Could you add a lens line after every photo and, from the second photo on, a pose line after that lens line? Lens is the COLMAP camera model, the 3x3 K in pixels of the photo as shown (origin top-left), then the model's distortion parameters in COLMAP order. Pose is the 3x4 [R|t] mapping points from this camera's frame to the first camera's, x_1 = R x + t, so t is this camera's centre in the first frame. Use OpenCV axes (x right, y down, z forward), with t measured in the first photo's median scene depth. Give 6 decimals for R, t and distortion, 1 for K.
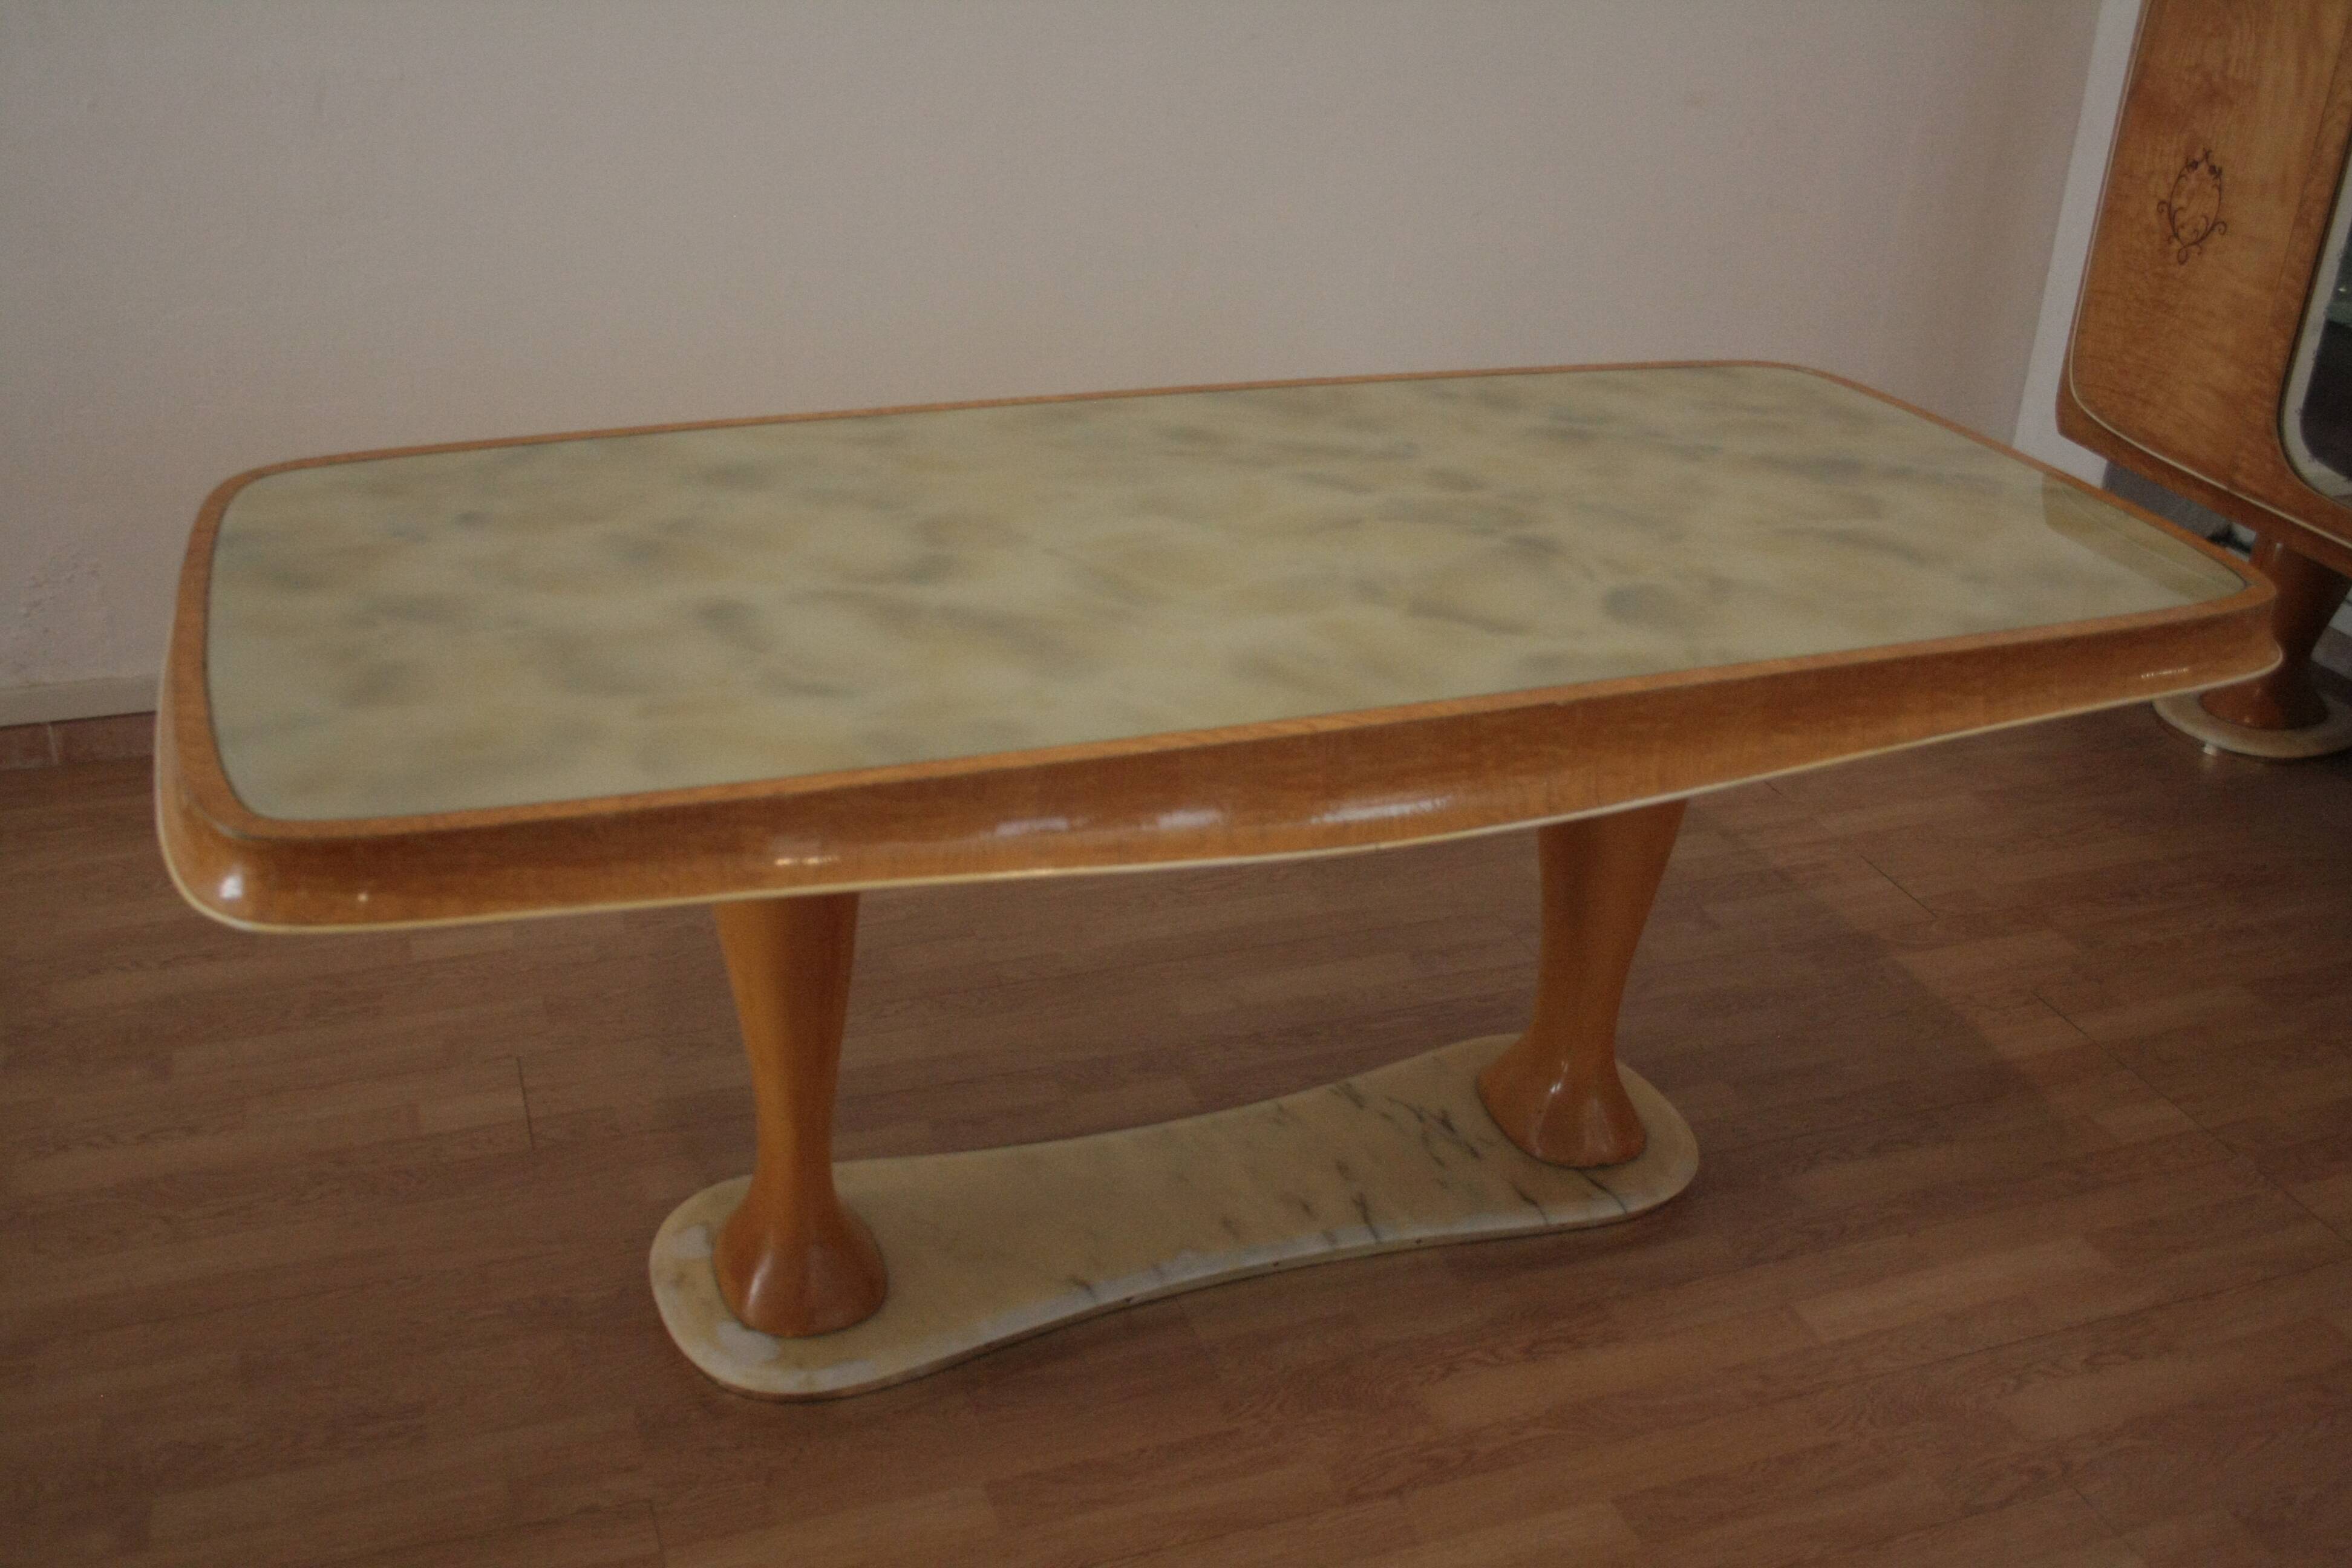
lens RADIAL K [[2243.4, 0, 1176.0], [0, 2243.4, 784.0], [0, 0, 1]] dist [-0.075923, 0.007886]
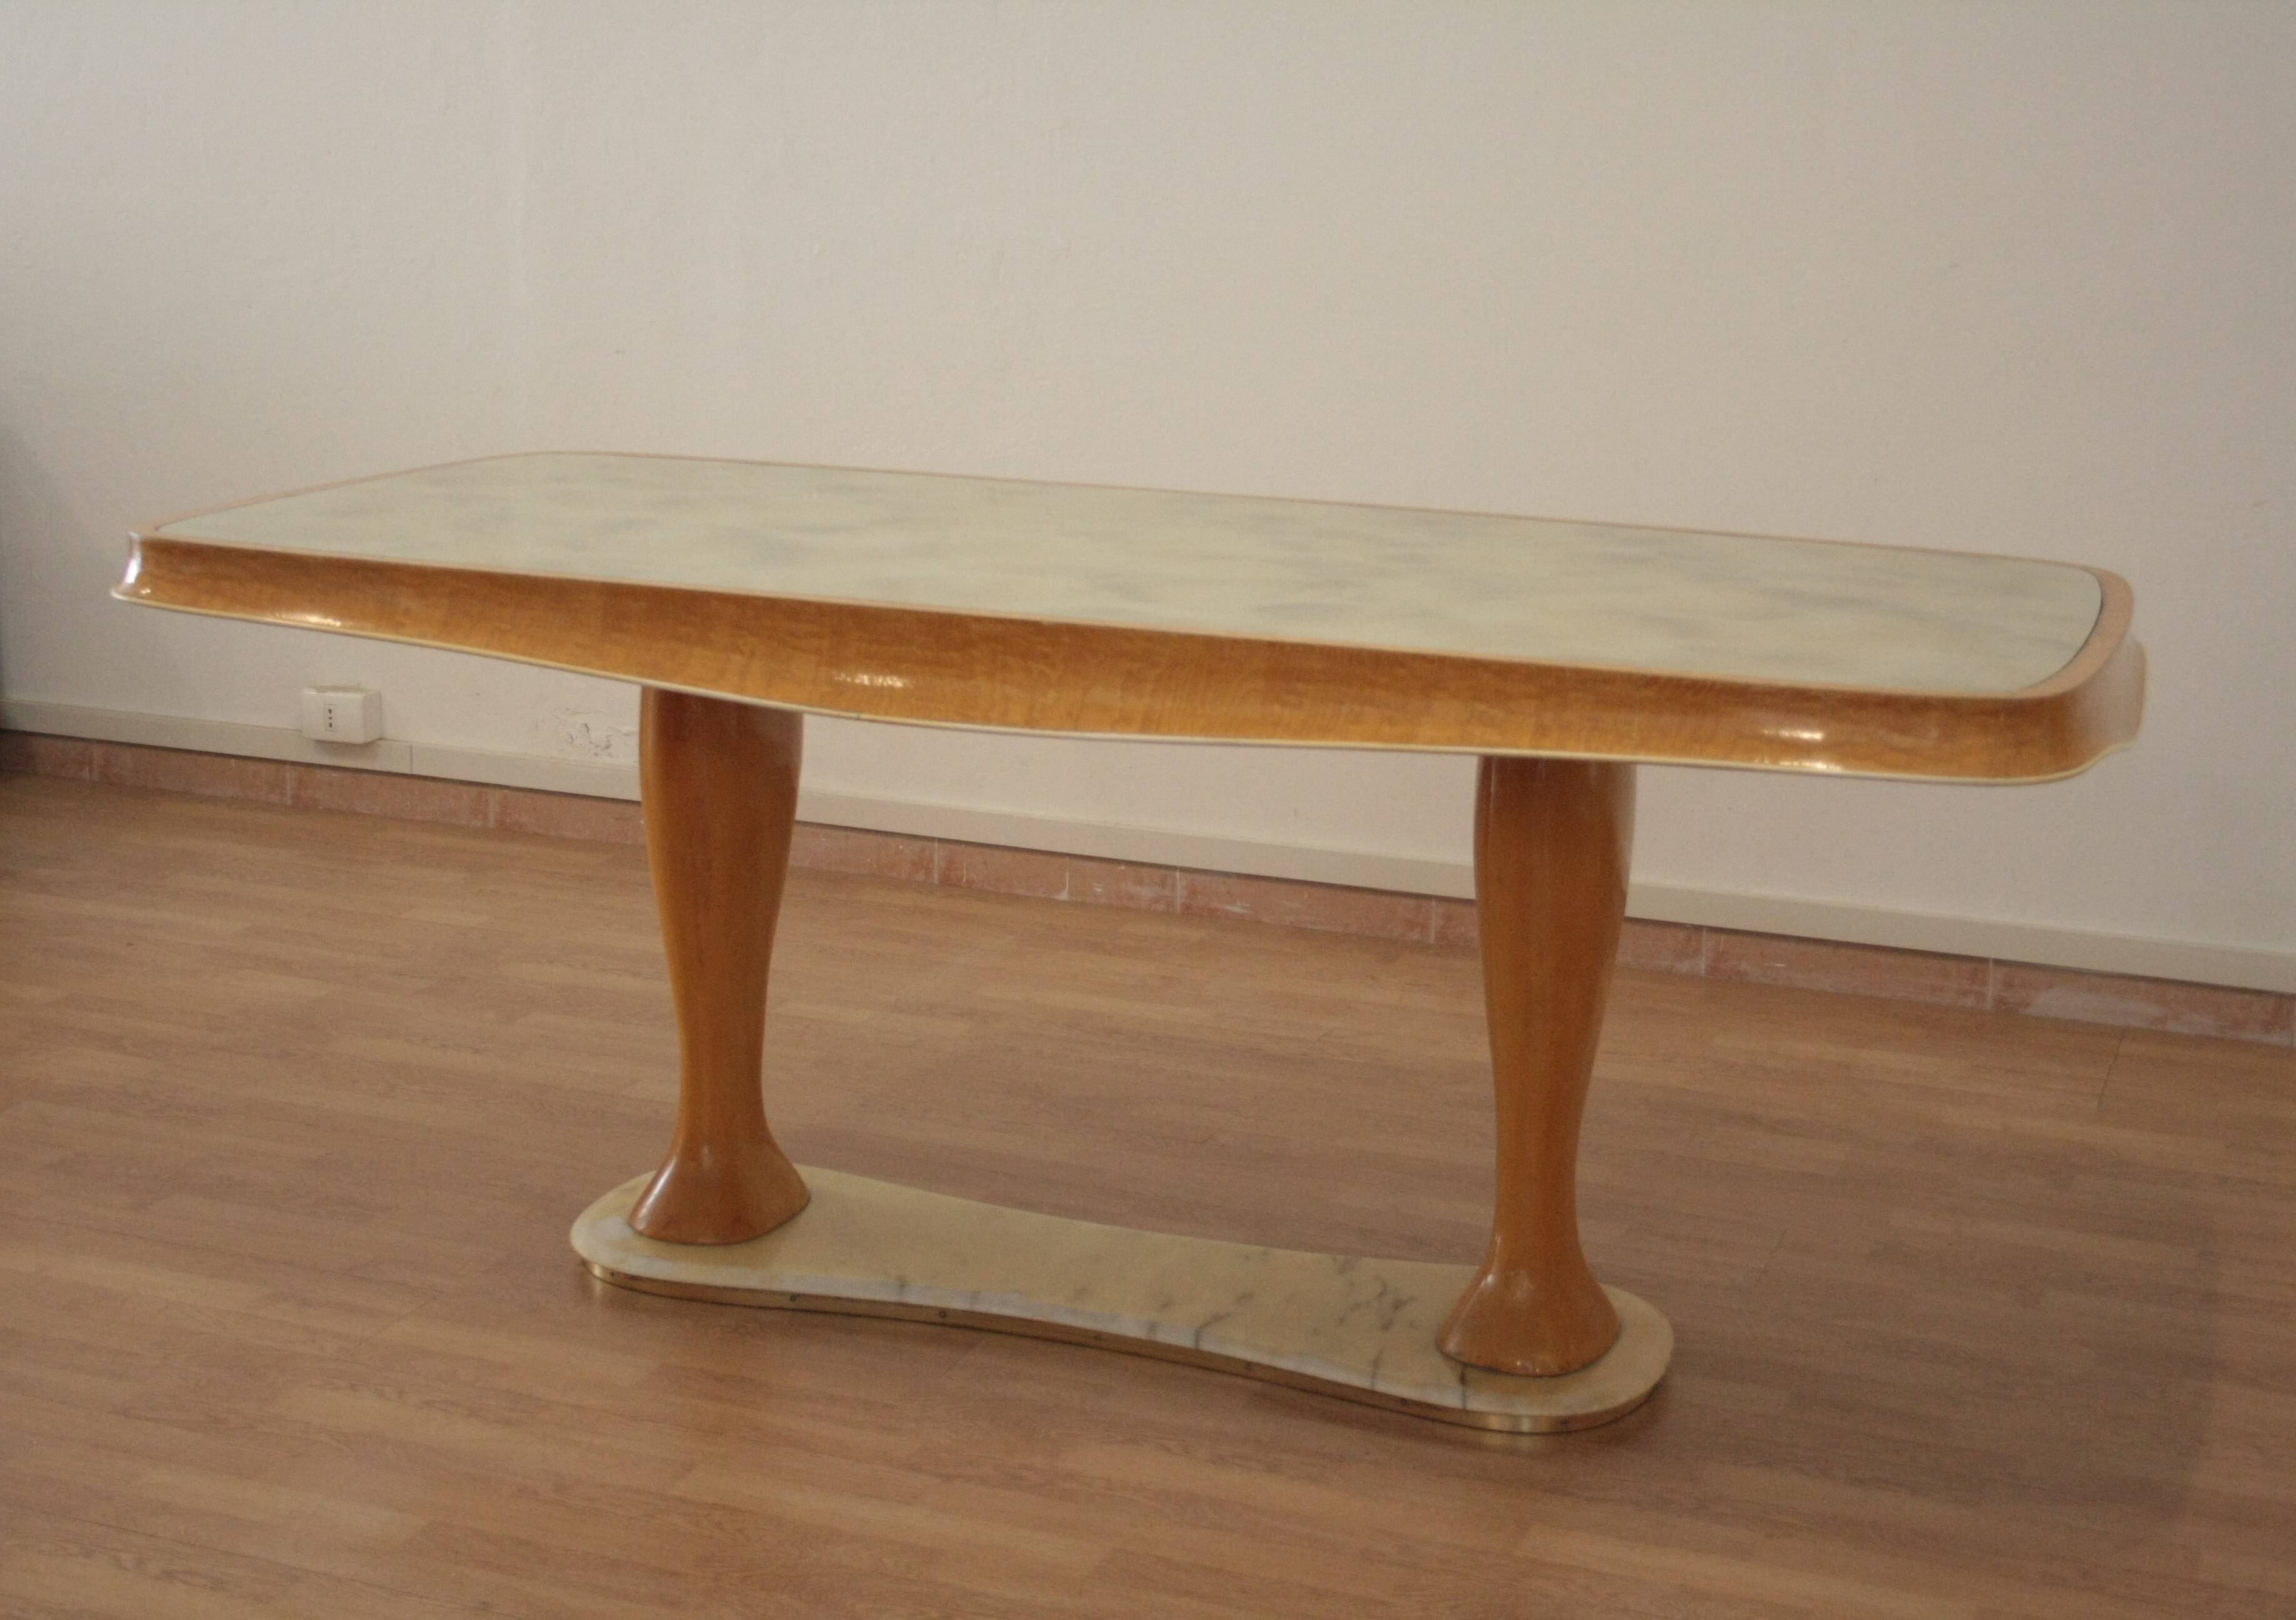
lens RADIAL K [[3253.8, 0, 1148.0], [0, 3253.8, 810.0], [0, 0, 1]] dist [-0.046140, 0.067246]
pose [[0.757451, 0.126933, -0.640434, 0.975163], [-0.283676, 0.947474, -0.147719, 0.212624], [0.588045, 0.293566, 0.753673, -0.100773]]
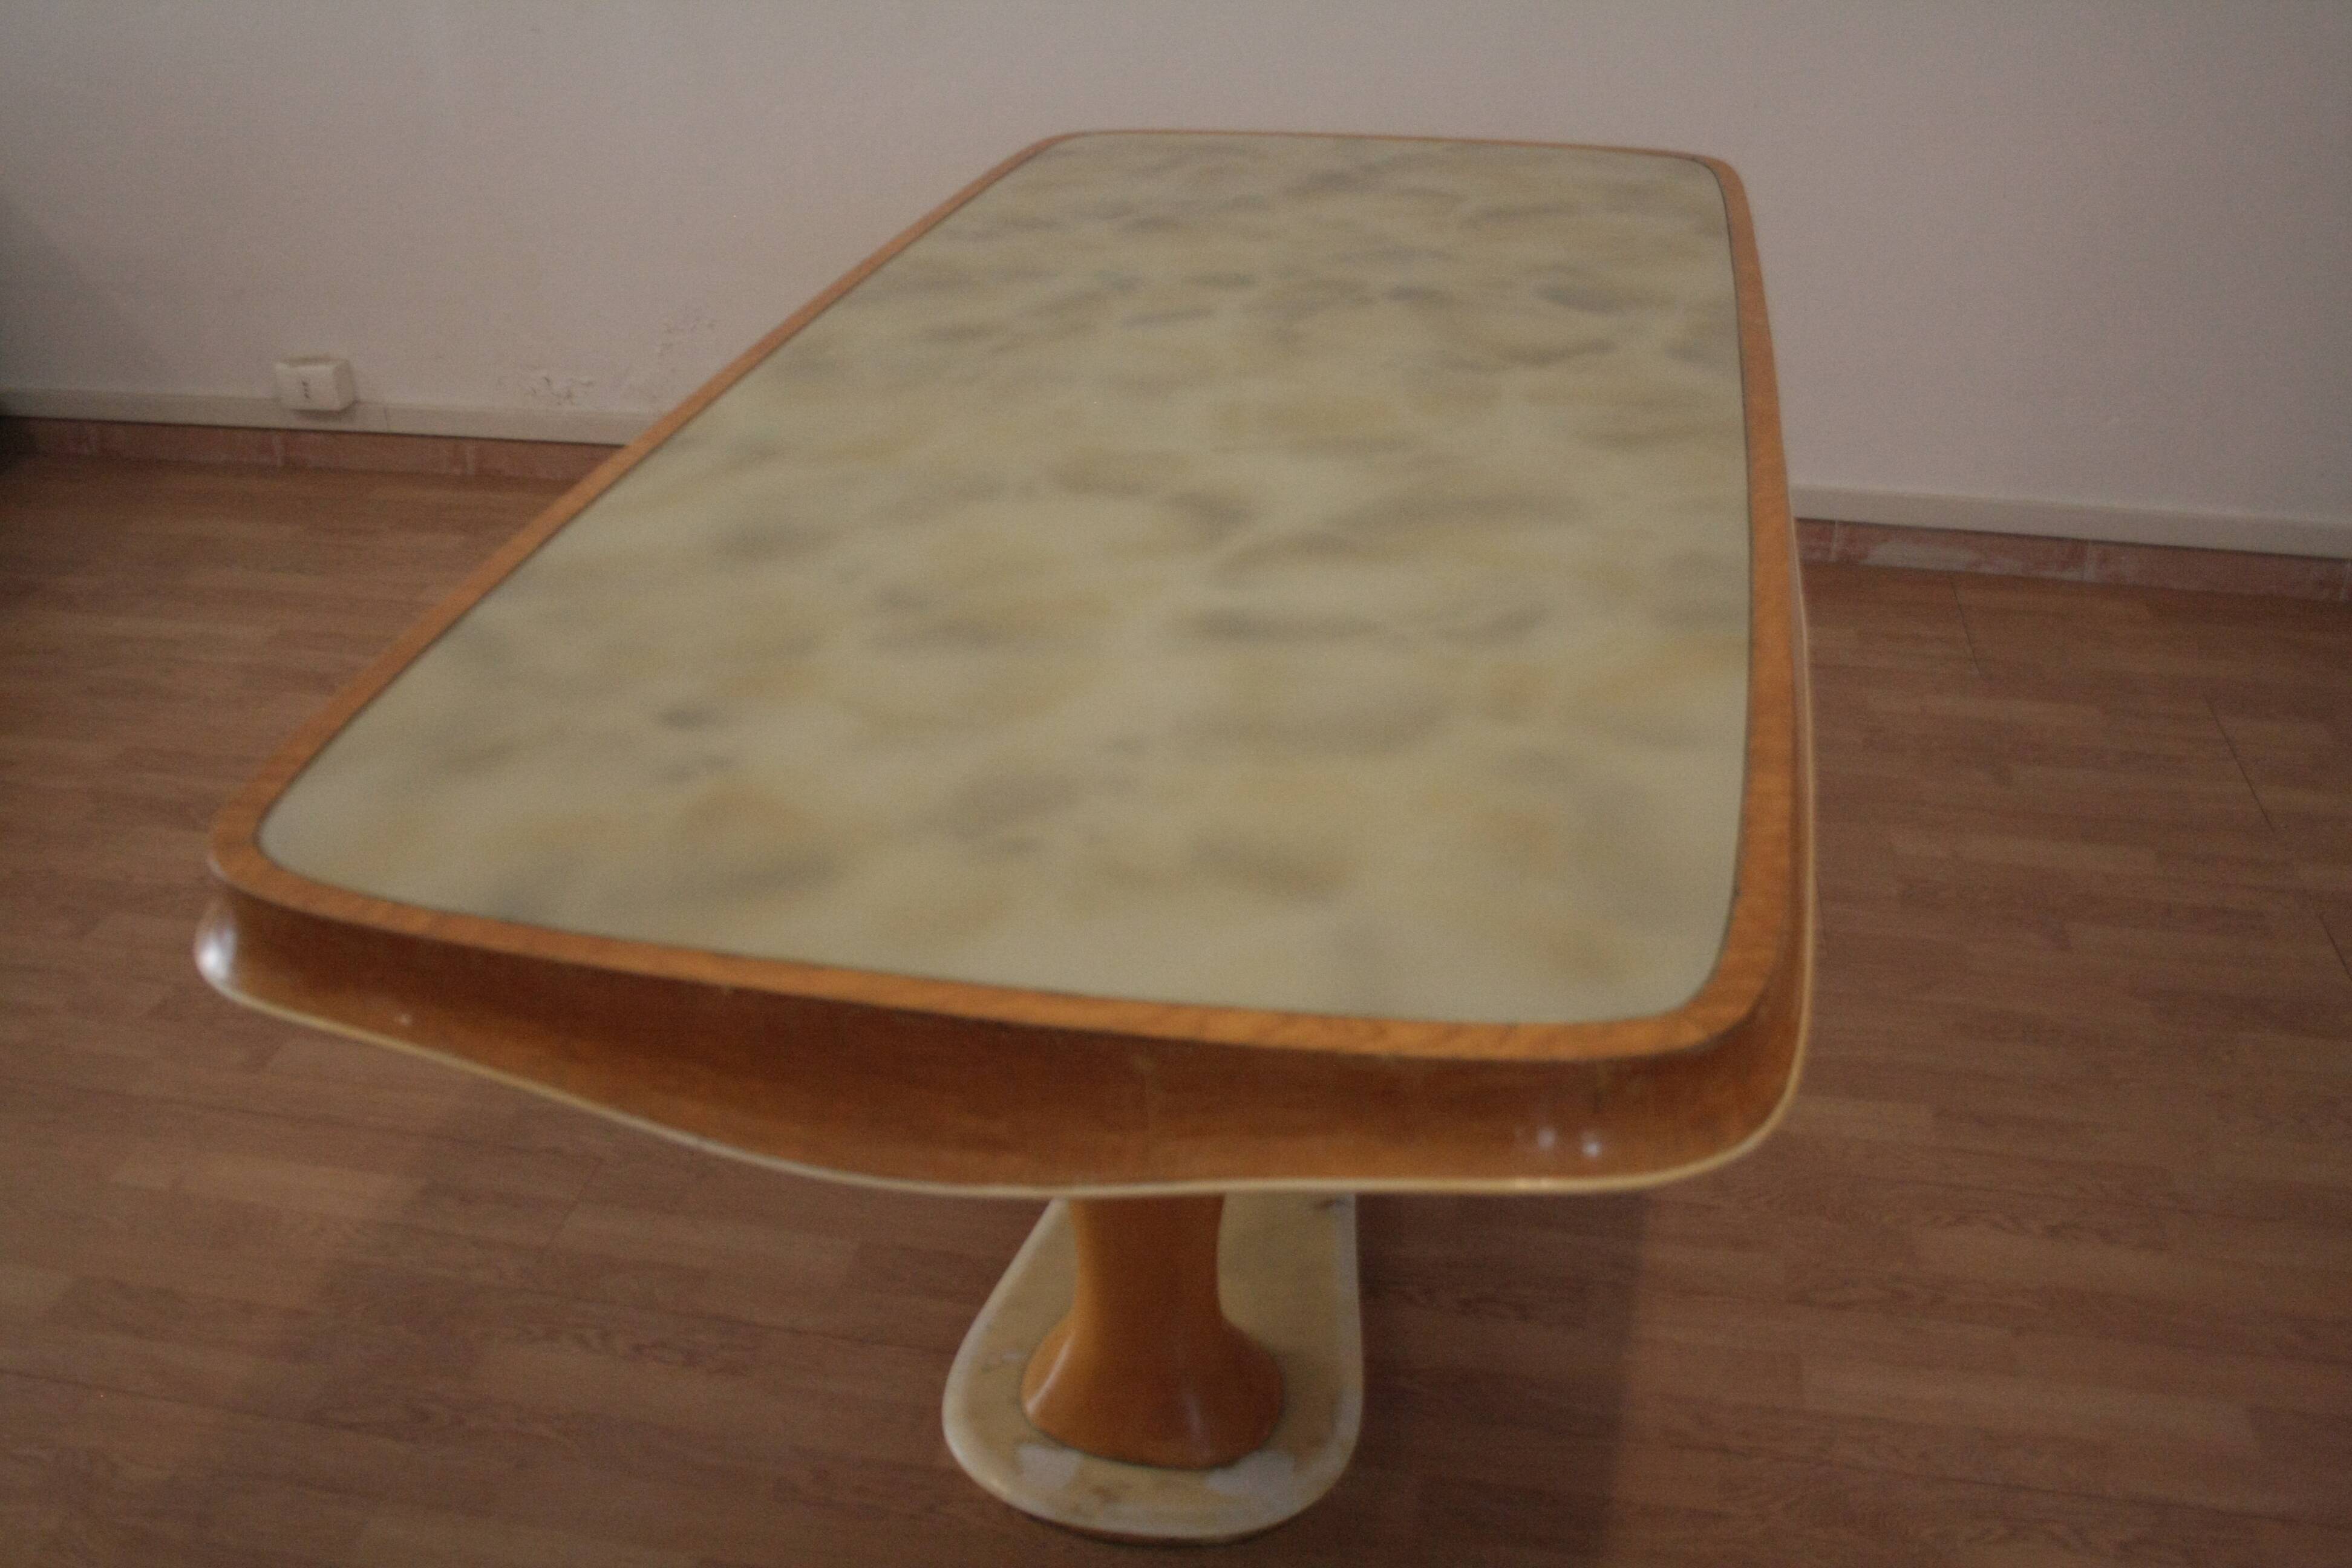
lens RADIAL K [[2094.9, 0, 1176.0], [0, 2094.9, 784.0], [0, 0, 1]] dist [-0.128077, 0.104313]
pose [[0.862557, 0.209632, -0.460488, 0.409728], [-0.187119, 0.977770, 0.094620, -0.010893], [0.470087, 0.004551, 0.882608, 0.201654]]
